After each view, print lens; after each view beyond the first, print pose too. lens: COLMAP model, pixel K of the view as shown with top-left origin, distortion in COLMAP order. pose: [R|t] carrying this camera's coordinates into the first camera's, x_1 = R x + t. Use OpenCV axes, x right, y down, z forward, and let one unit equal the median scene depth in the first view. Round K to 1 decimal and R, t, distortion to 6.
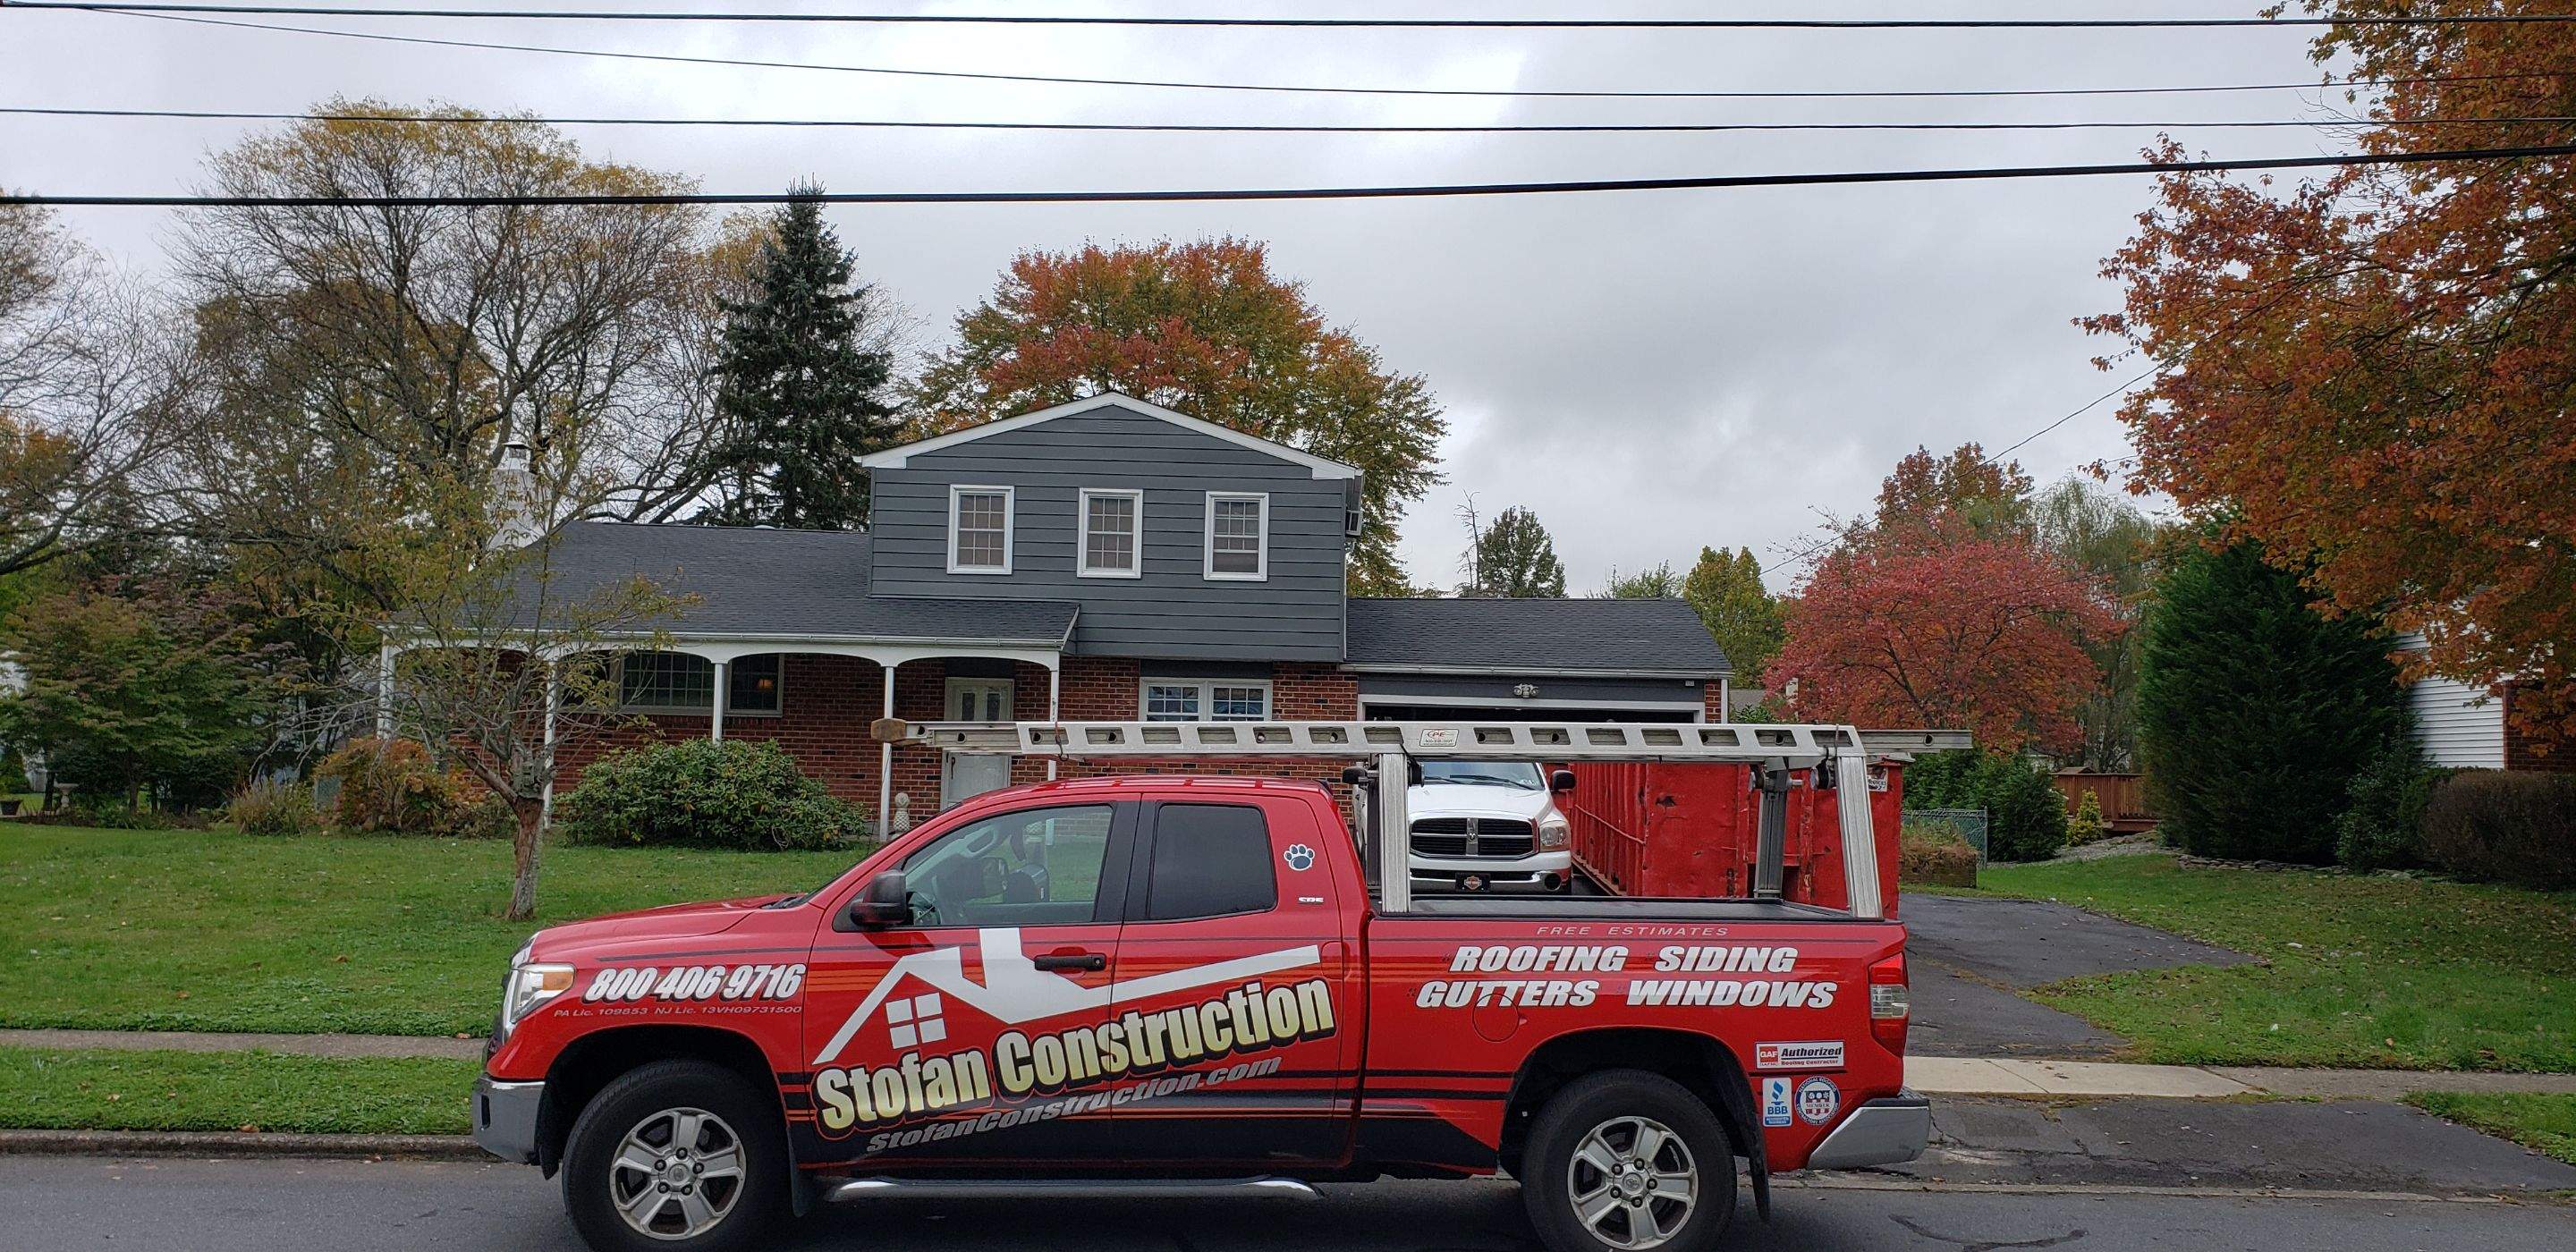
lens RADIAL K [[2064.4, 0, 1411.7], [0, 2064.4, 574.4], [0, 0, 1]] dist [0.125917, -0.211964]
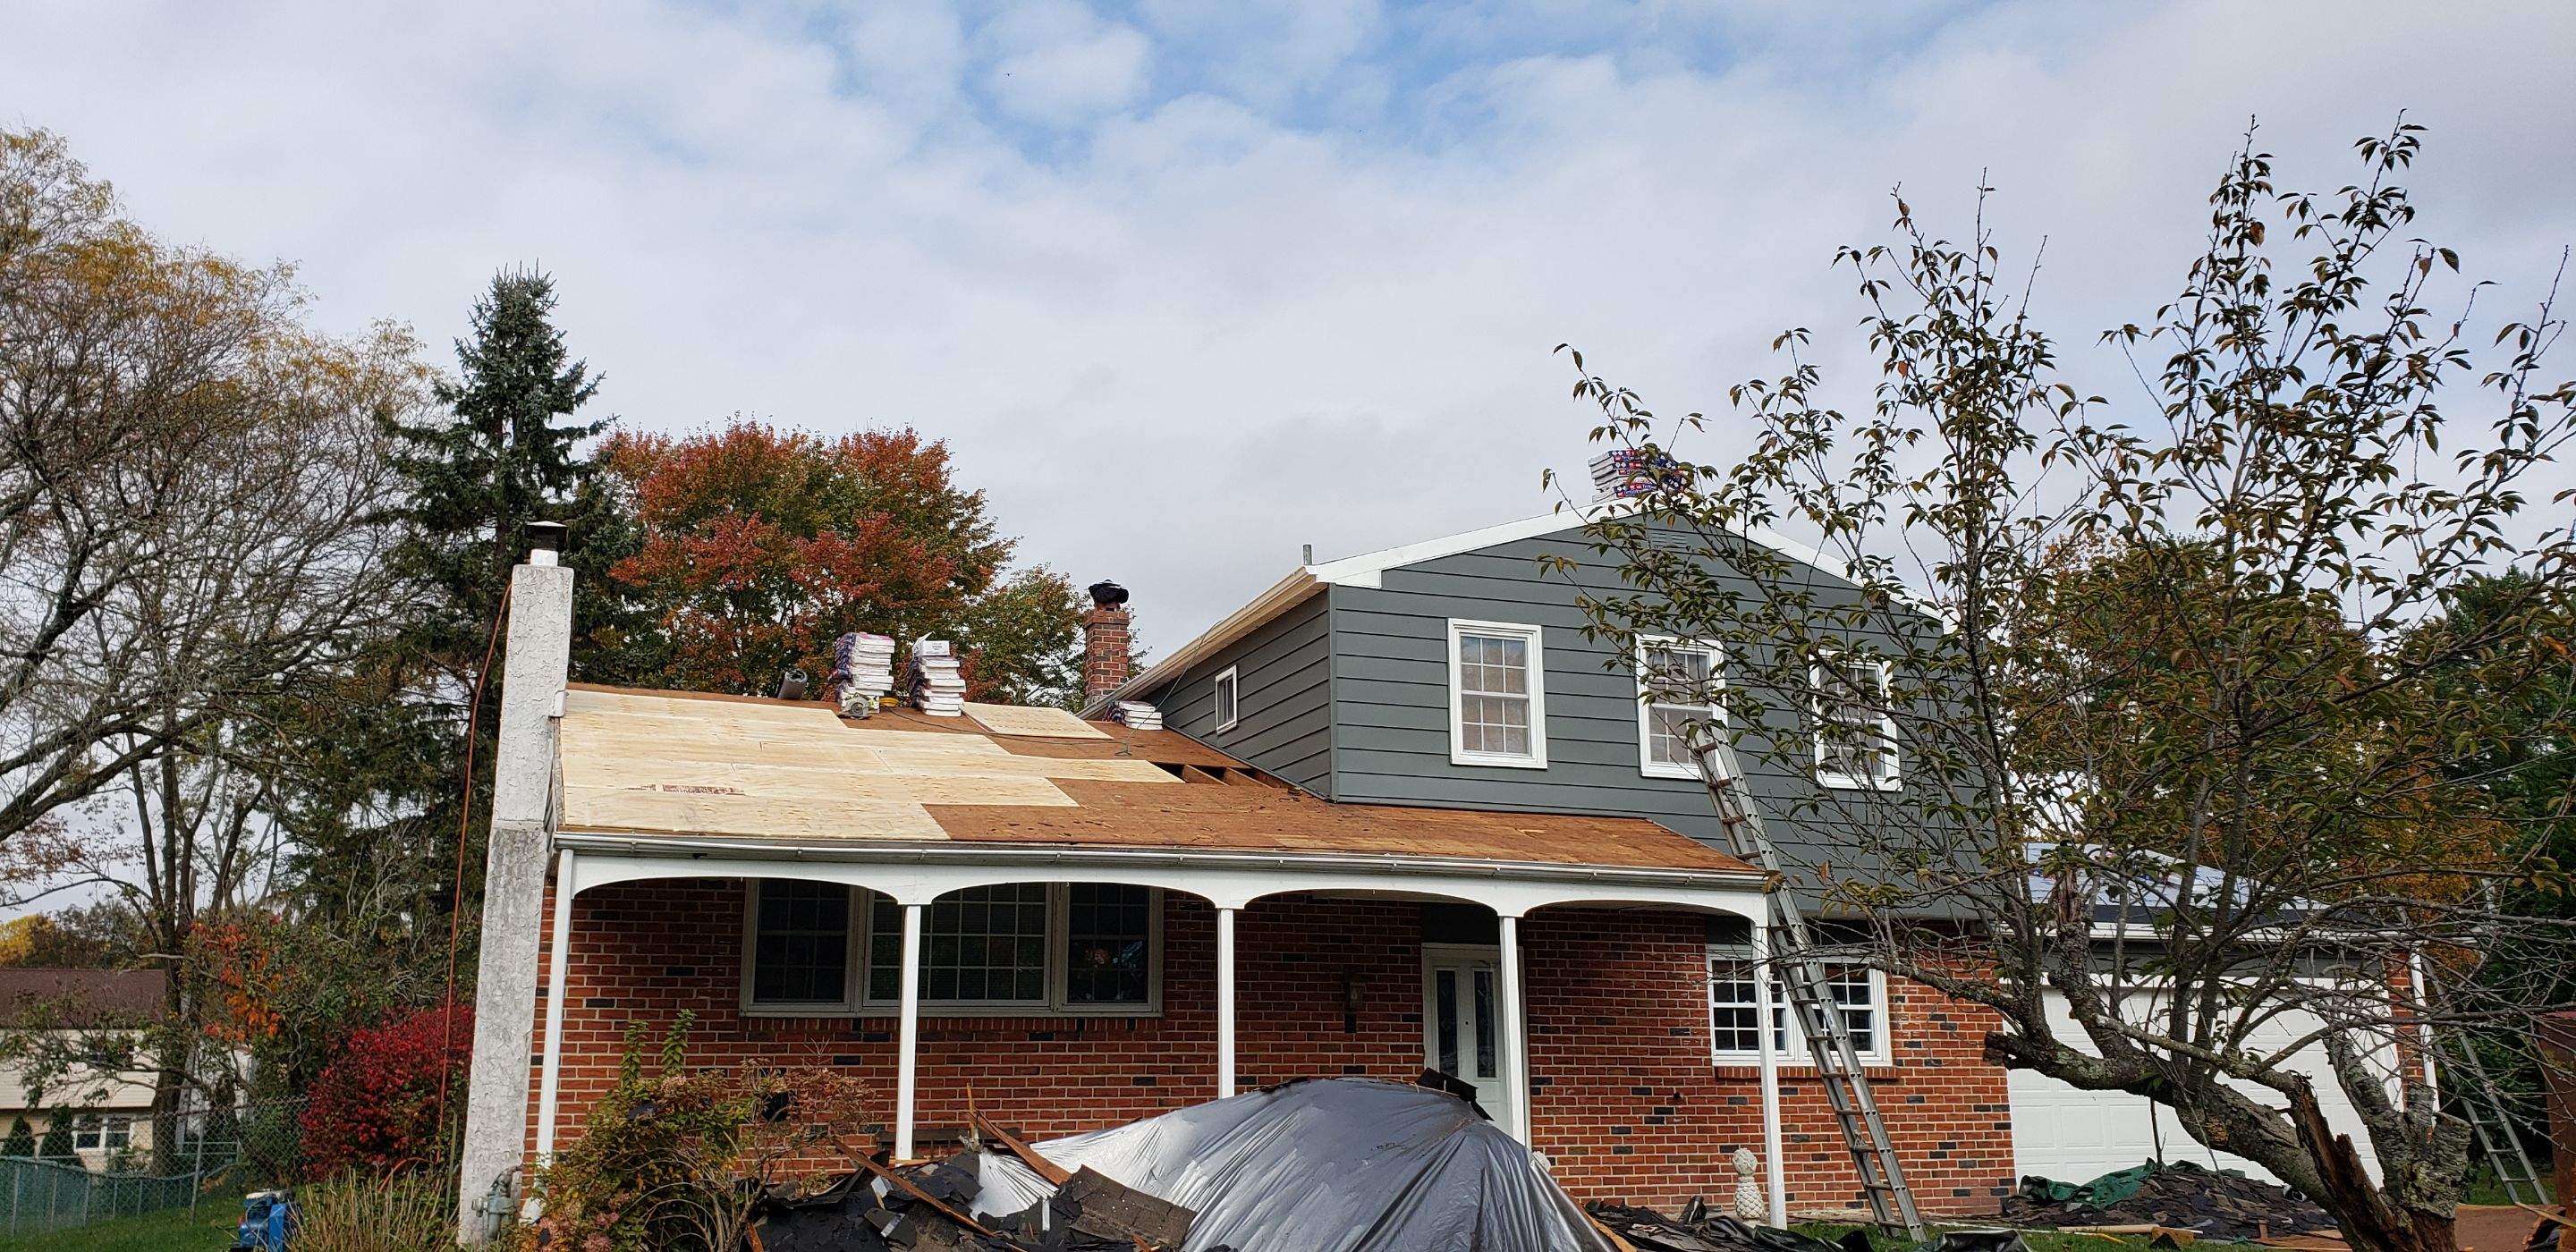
lens RADIAL K [[2056.9, 0, 1240.0], [0, 2056.9, 618.2], [0, 0, 1]] dist [0.107666, -0.168329]
pose [[0.944790, 0.047719, 0.324182, -0.473645], [-0.006404, 0.991839, -0.127333, 0.033576], [-0.327613, 0.118227, 0.937386, 0.460344]]
